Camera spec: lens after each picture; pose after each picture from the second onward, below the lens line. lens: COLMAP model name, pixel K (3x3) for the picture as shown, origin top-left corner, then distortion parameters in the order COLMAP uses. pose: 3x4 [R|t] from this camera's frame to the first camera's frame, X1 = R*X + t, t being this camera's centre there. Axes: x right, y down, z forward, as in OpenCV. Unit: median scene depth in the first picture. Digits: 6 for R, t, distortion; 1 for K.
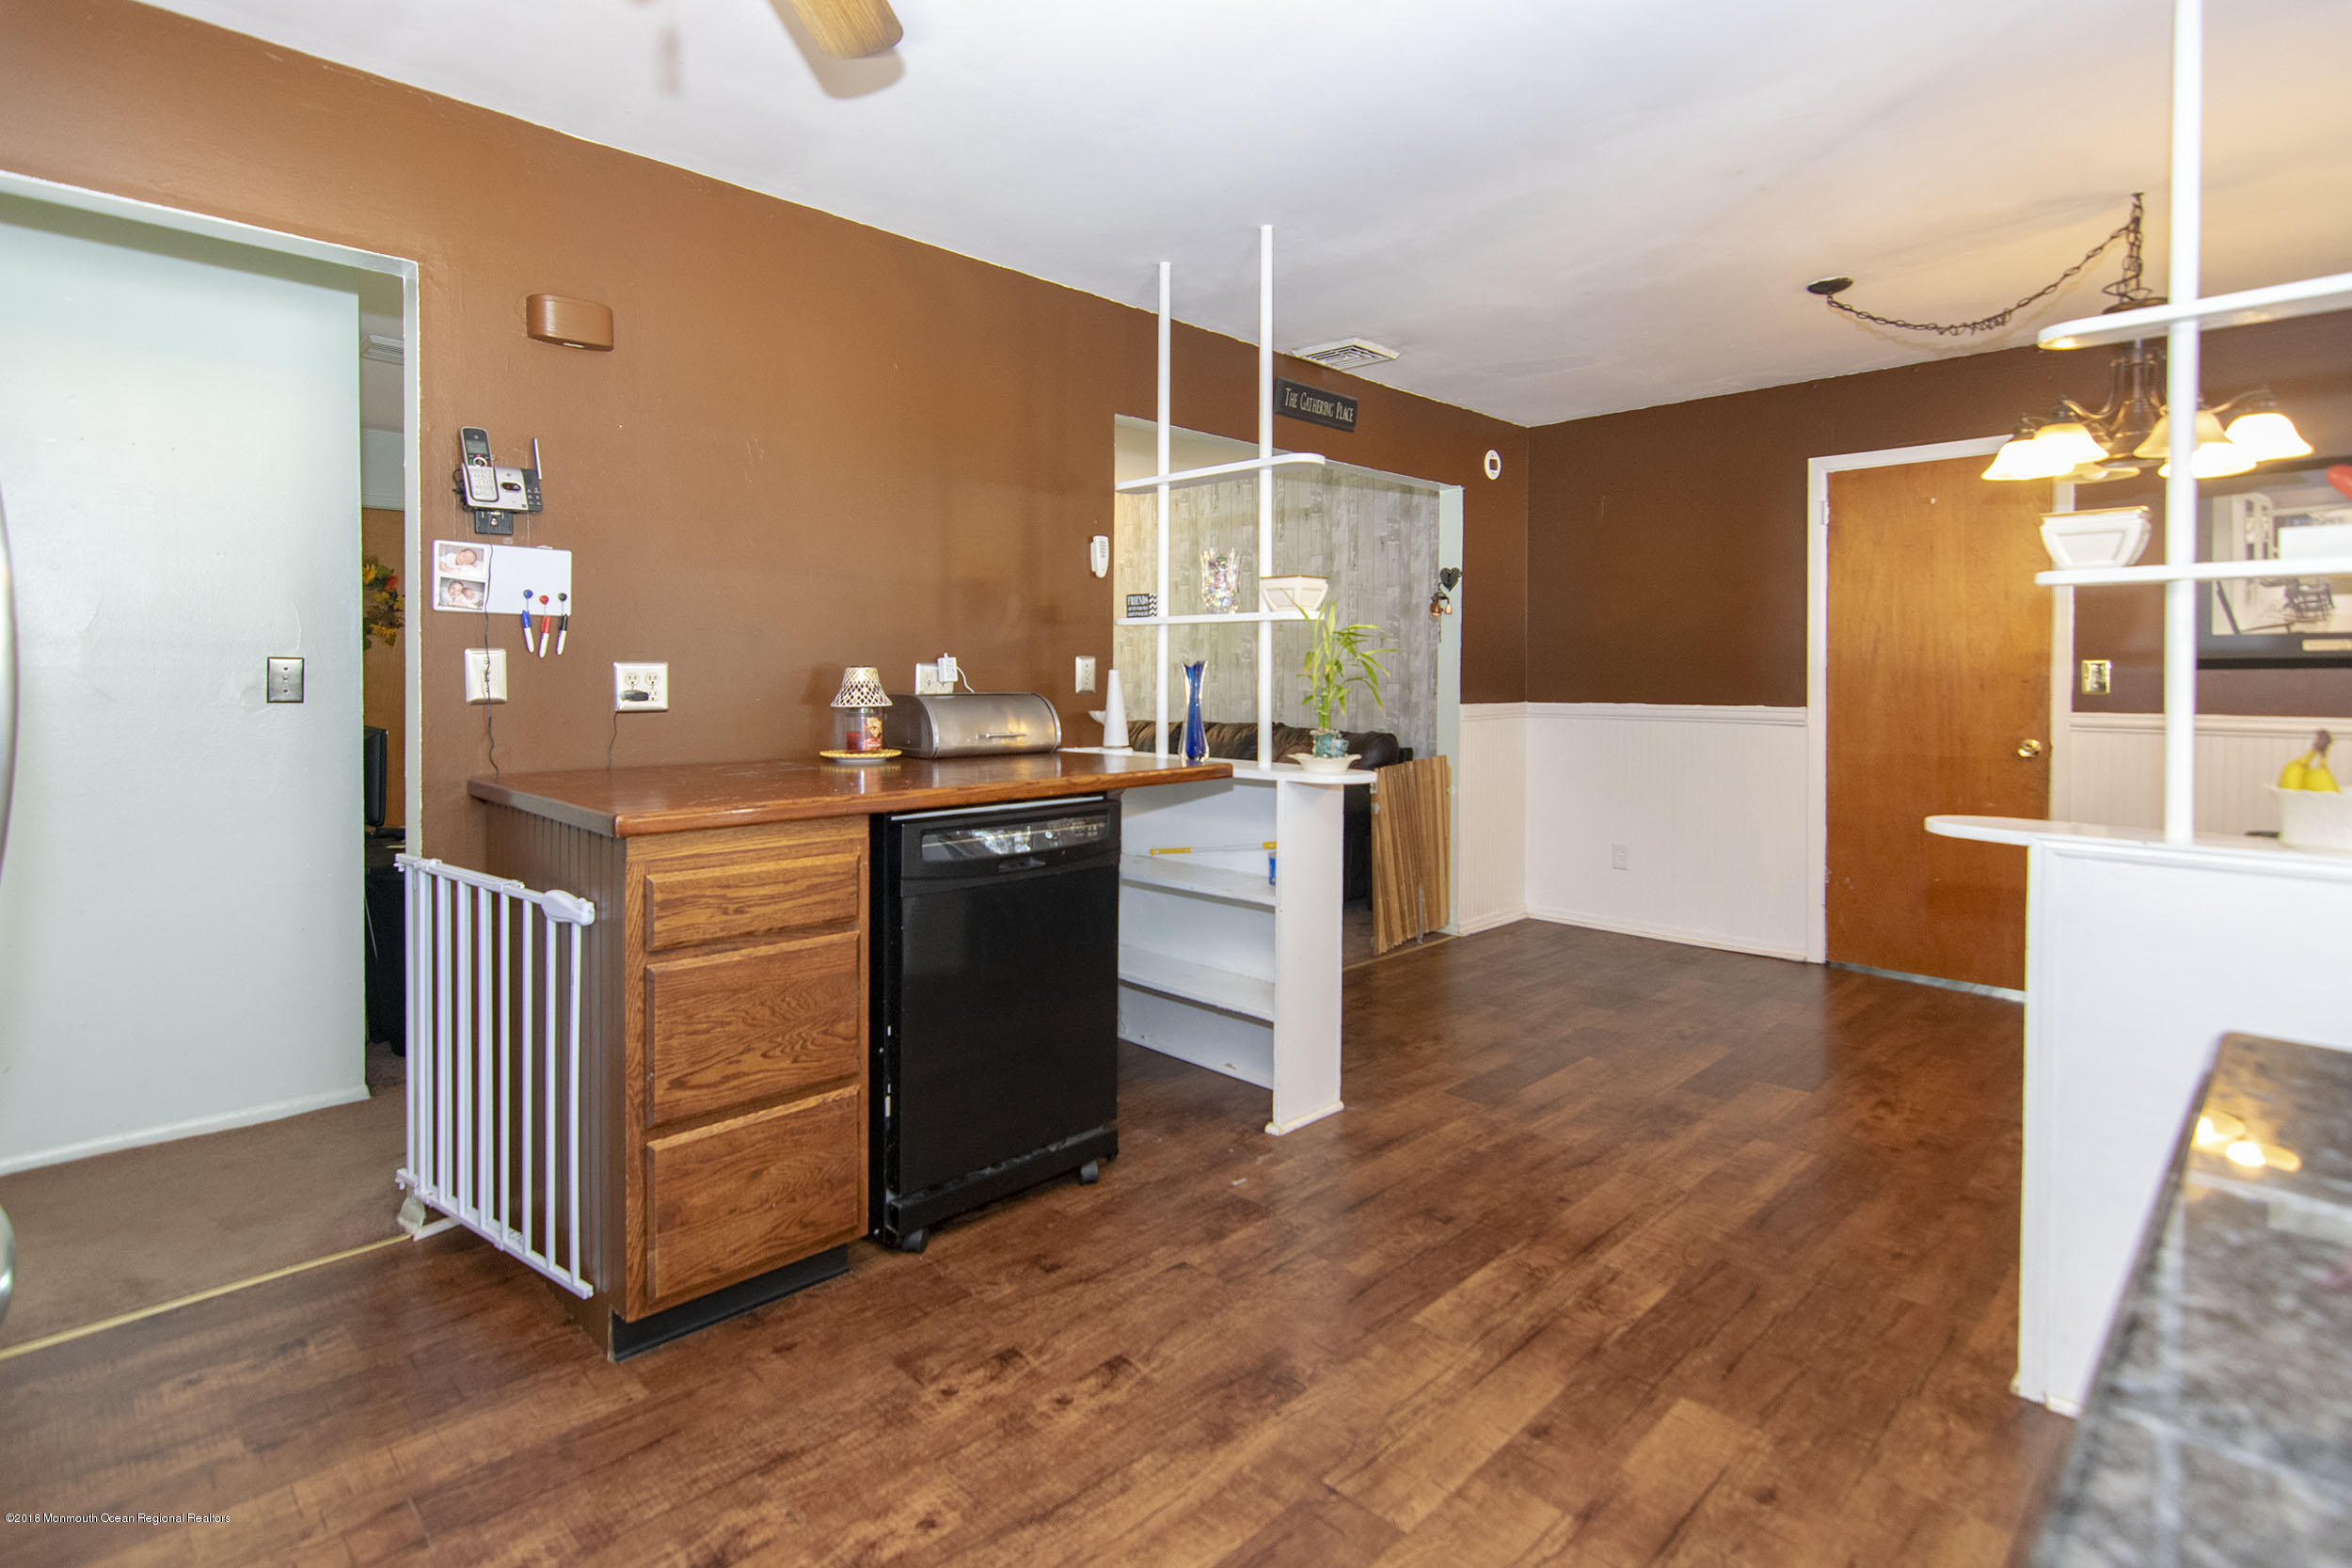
lens RADIAL K [[1157.8, 0, 1216.5], [0, 1157.8, 675.5], [0, 0, 1]] dist [0.000245, 0.000156]
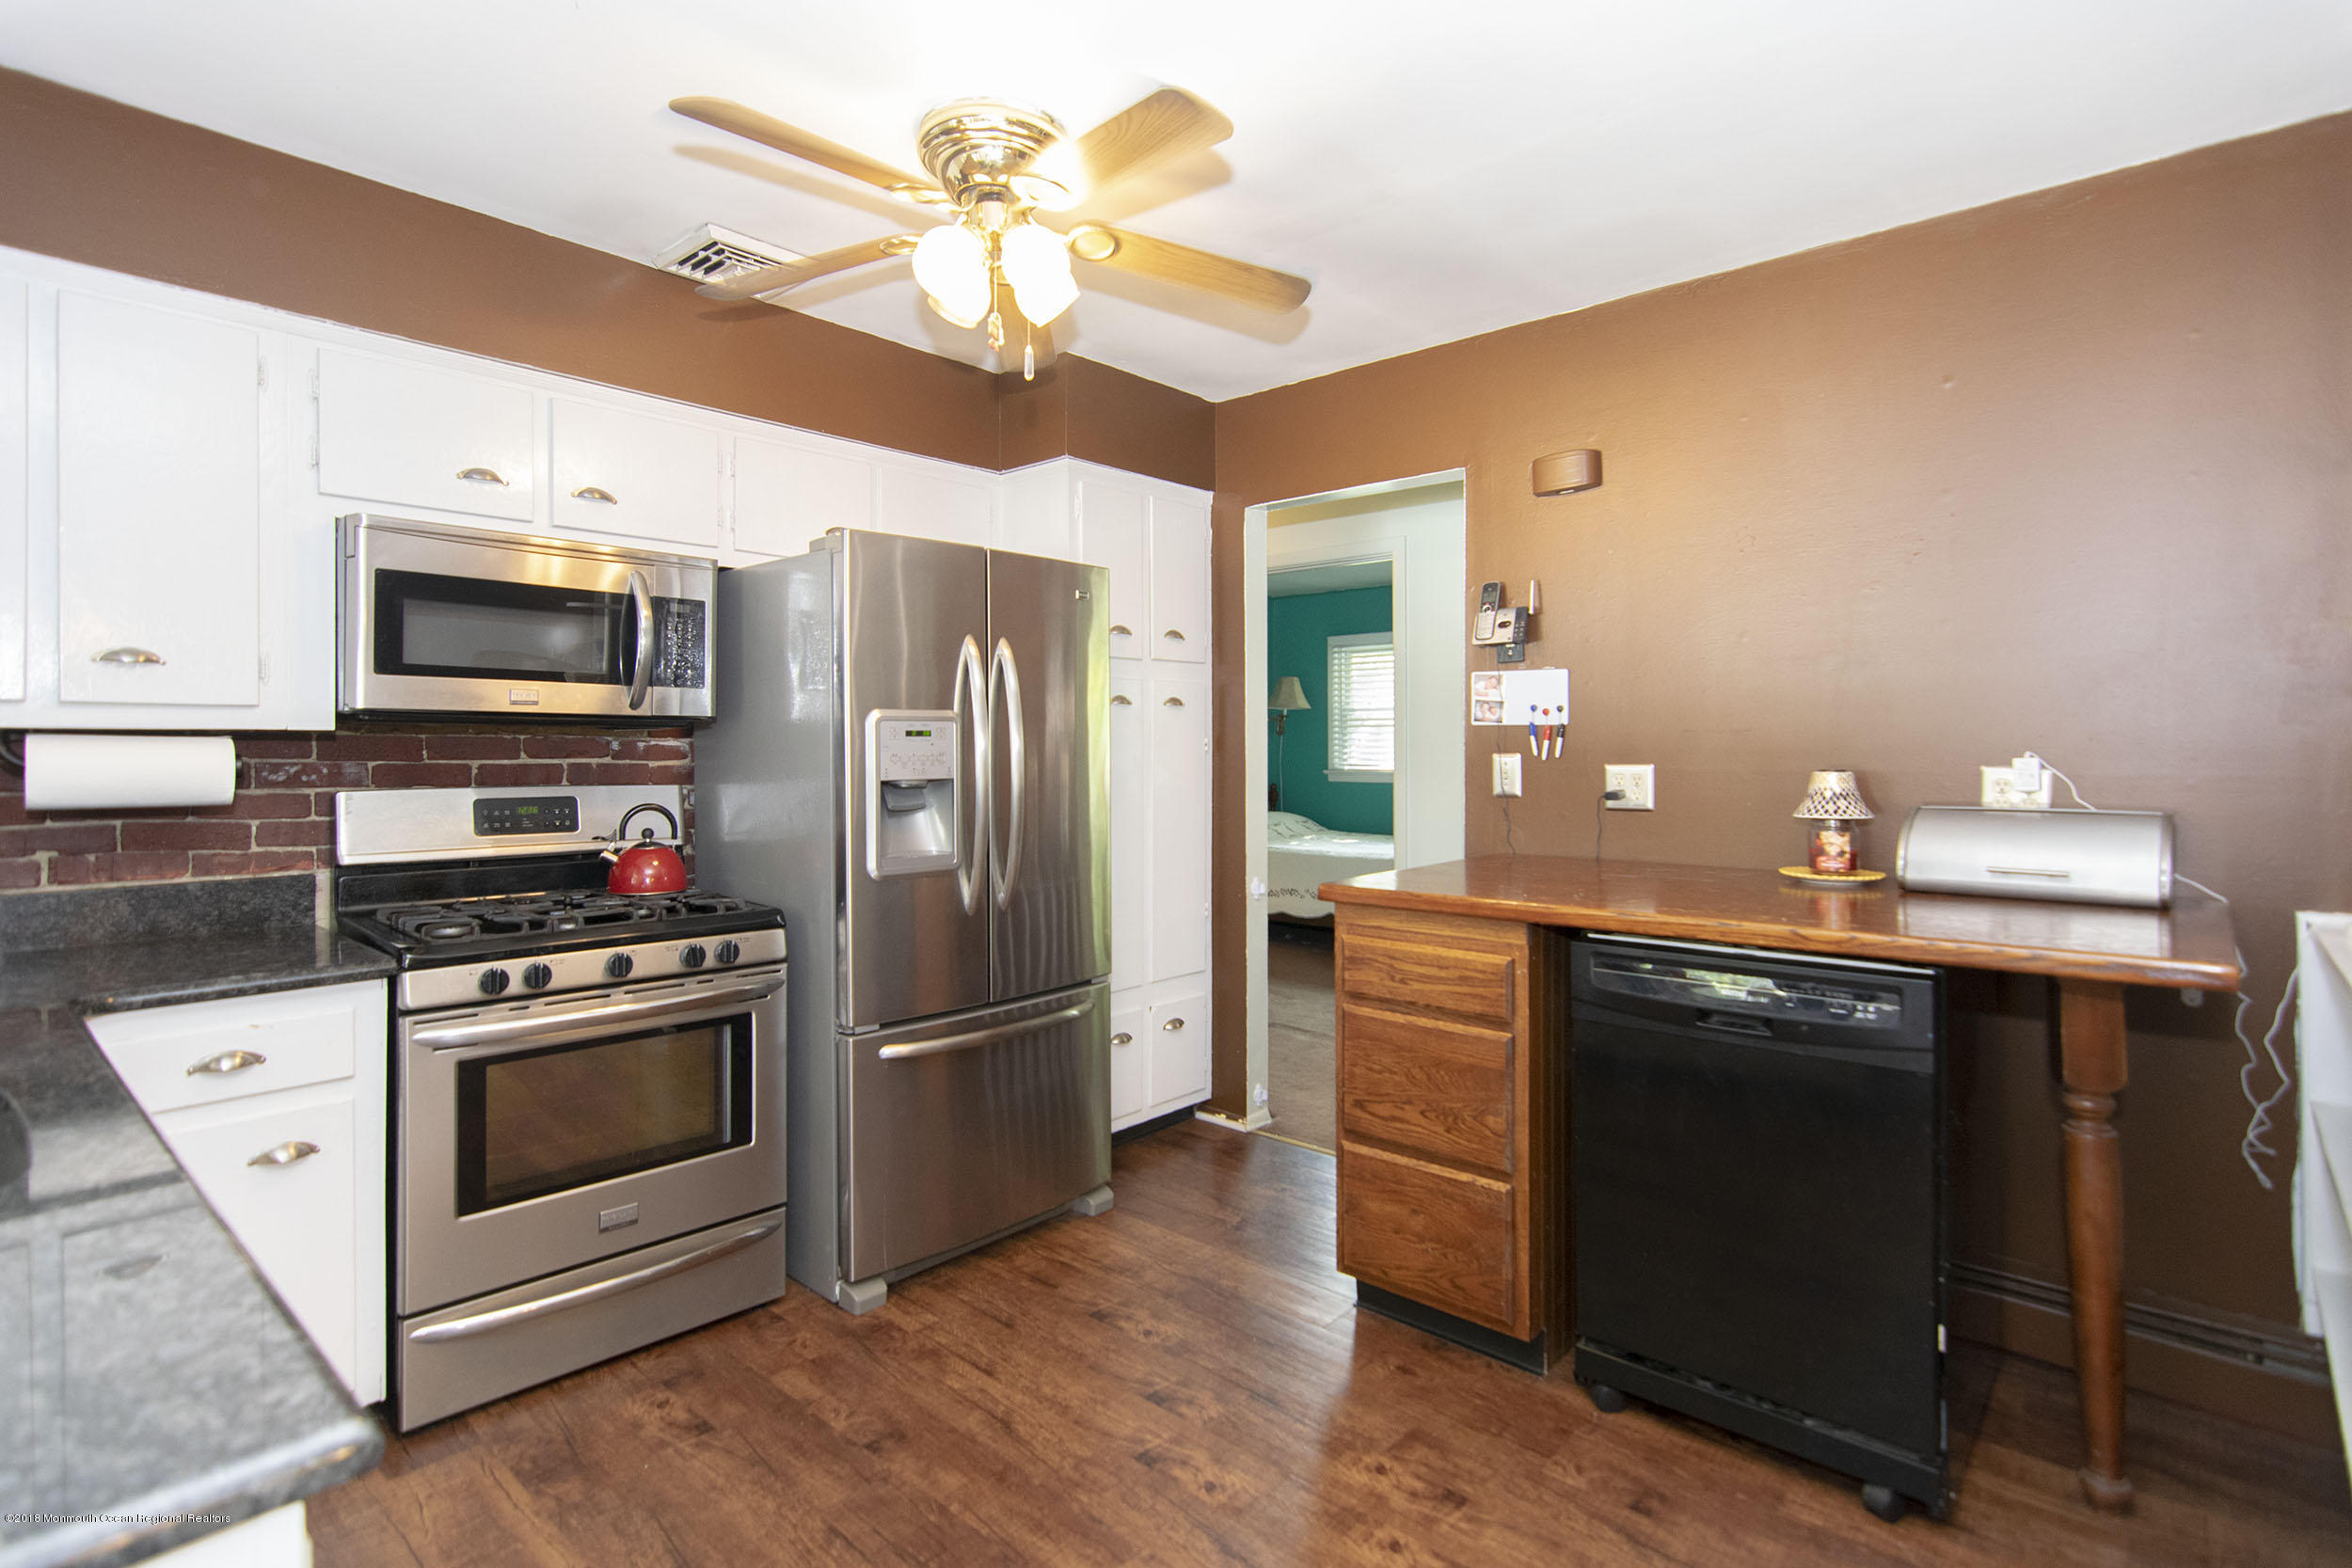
lens RADIAL K [[1165.2, 0, 1162.2], [0, 1165.2, 739.2], [0, 0, 1]] dist [-0.002607, -0.000404]
pose [[0.030118, -0.009564, -0.999501, 0.727951], [-0.000235, 0.999954, -0.009575, -0.030625], [0.999546, 0.000523, 0.030115, 0.677586]]
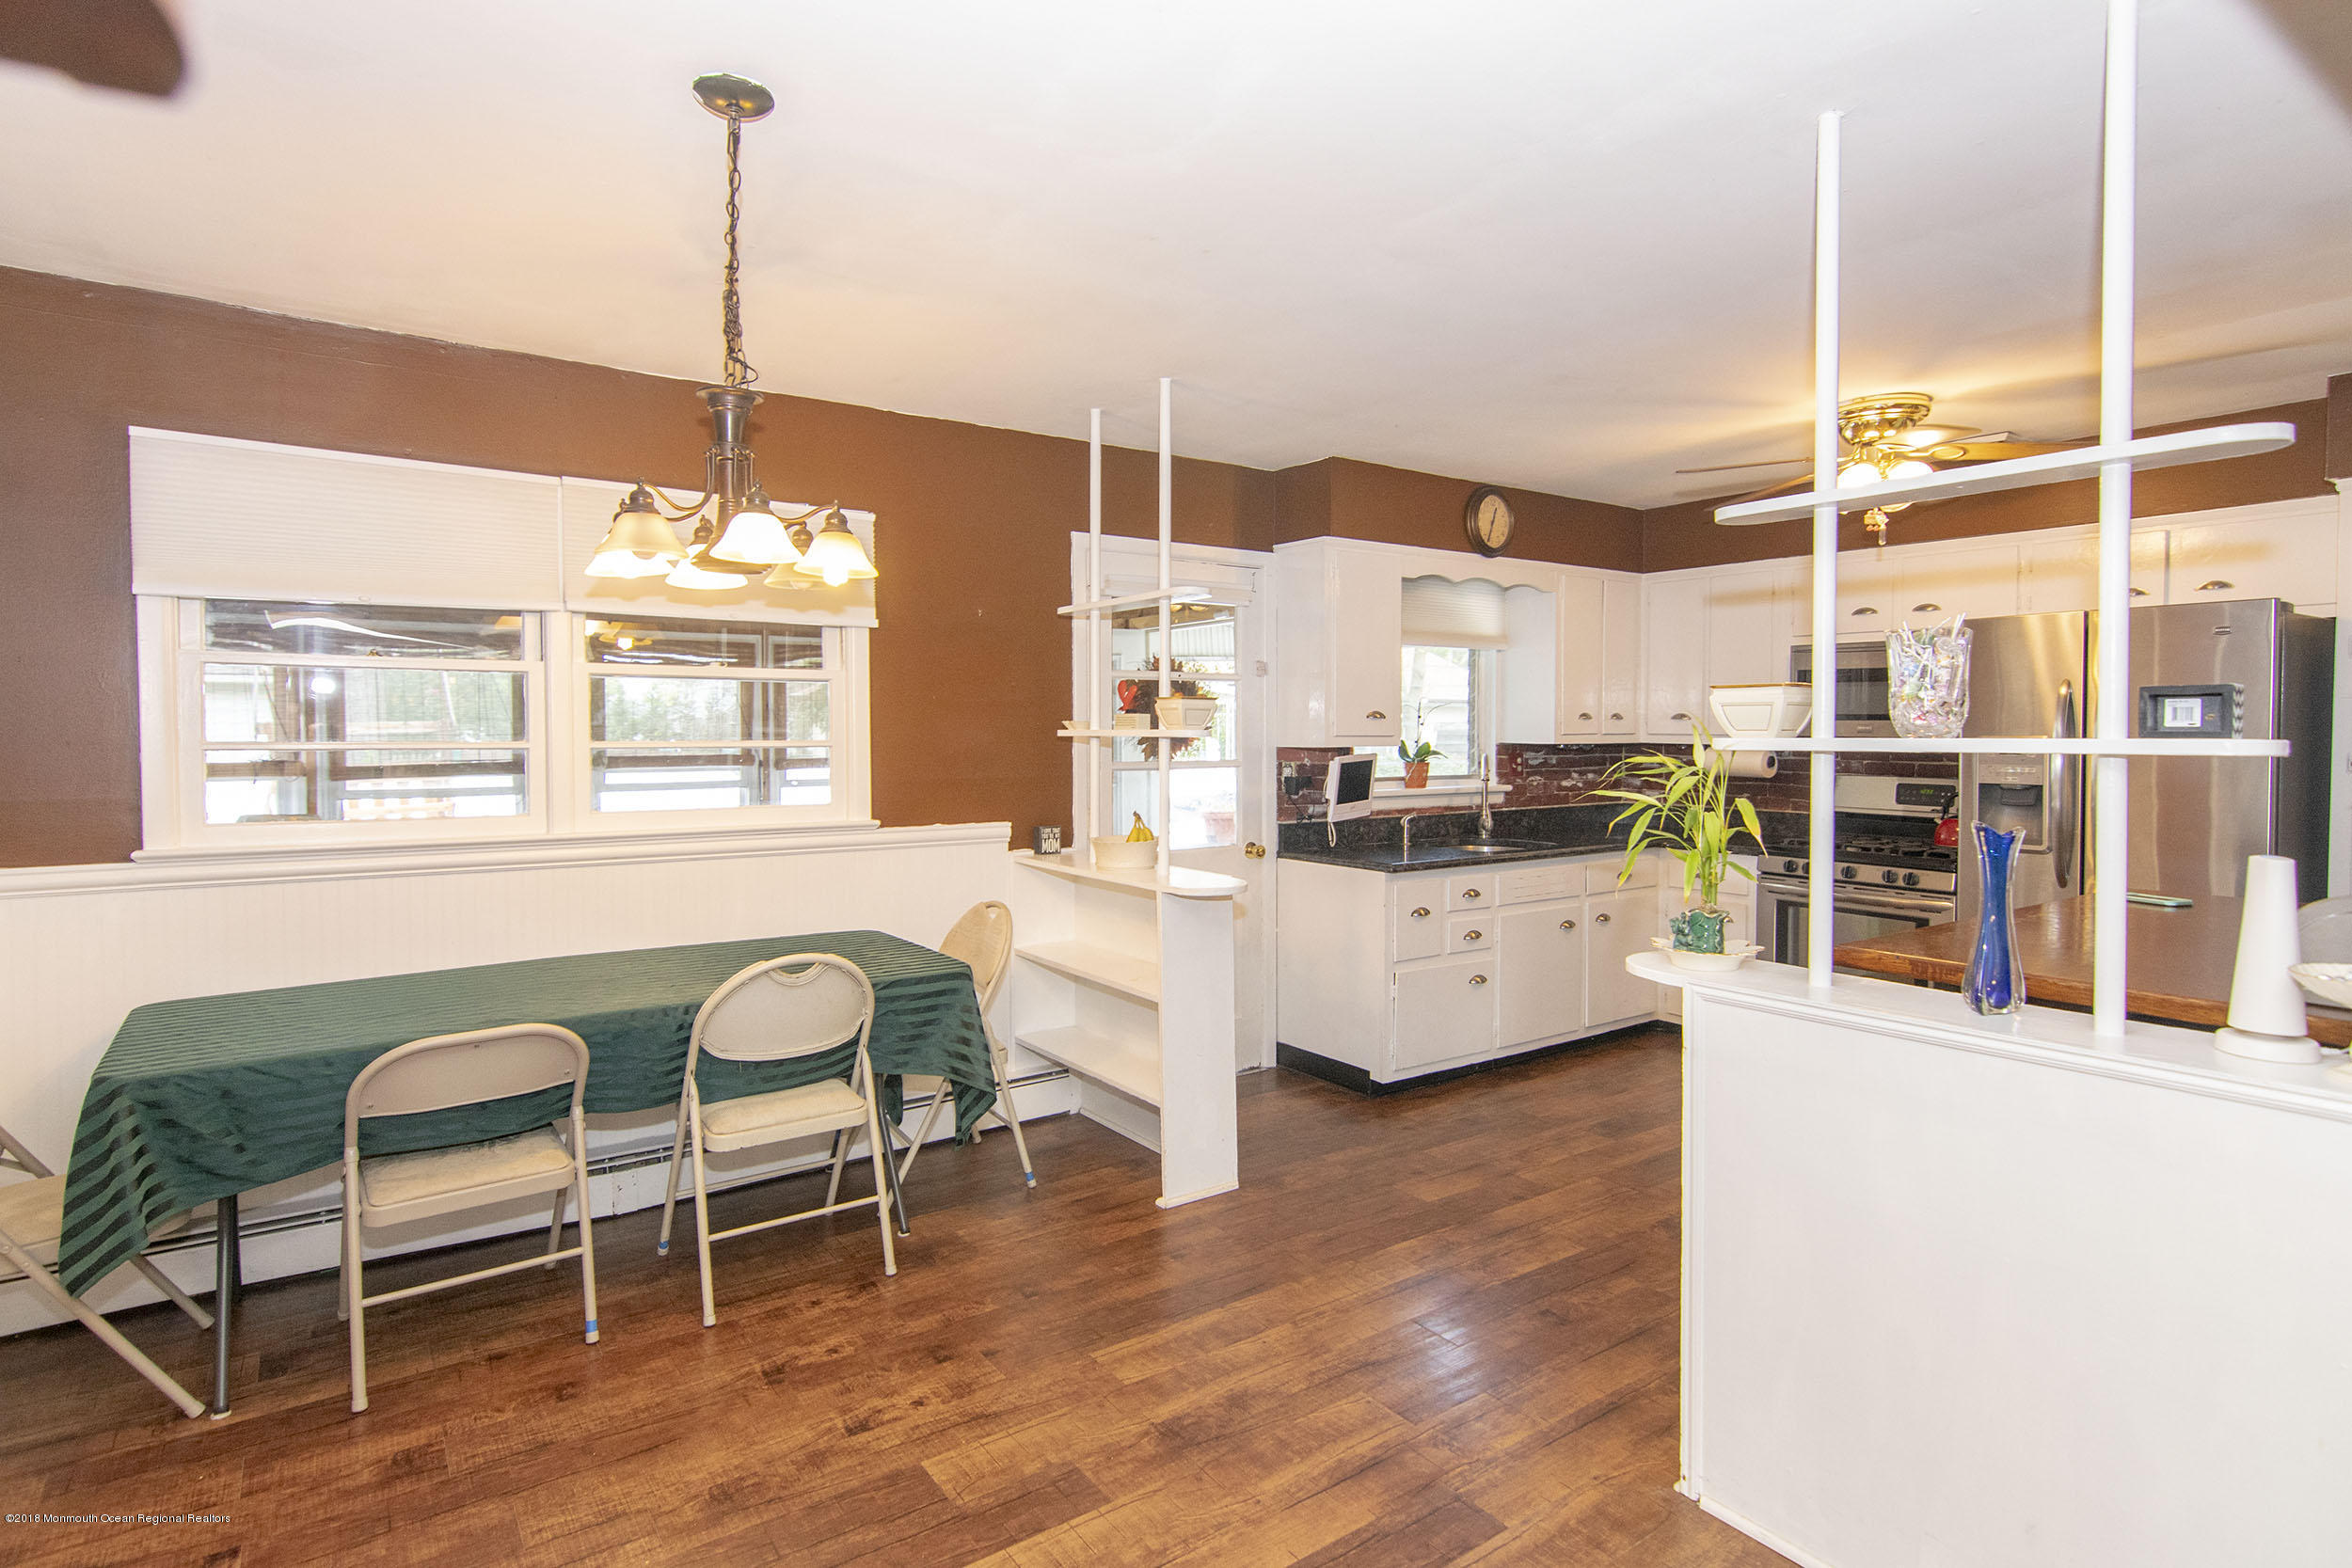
lens RADIAL K [[1210.4, 0, 1183.6], [0, 1210.4, 754.3], [0, 0, 1]] dist [-0.000244, -0.000036]
pose [[-0.981984, -0.010431, 0.188677, 0.374828], [-0.005515, 0.999632, 0.026563, -0.087202], [-0.188885, 0.025044, -0.981680, 2.500683]]
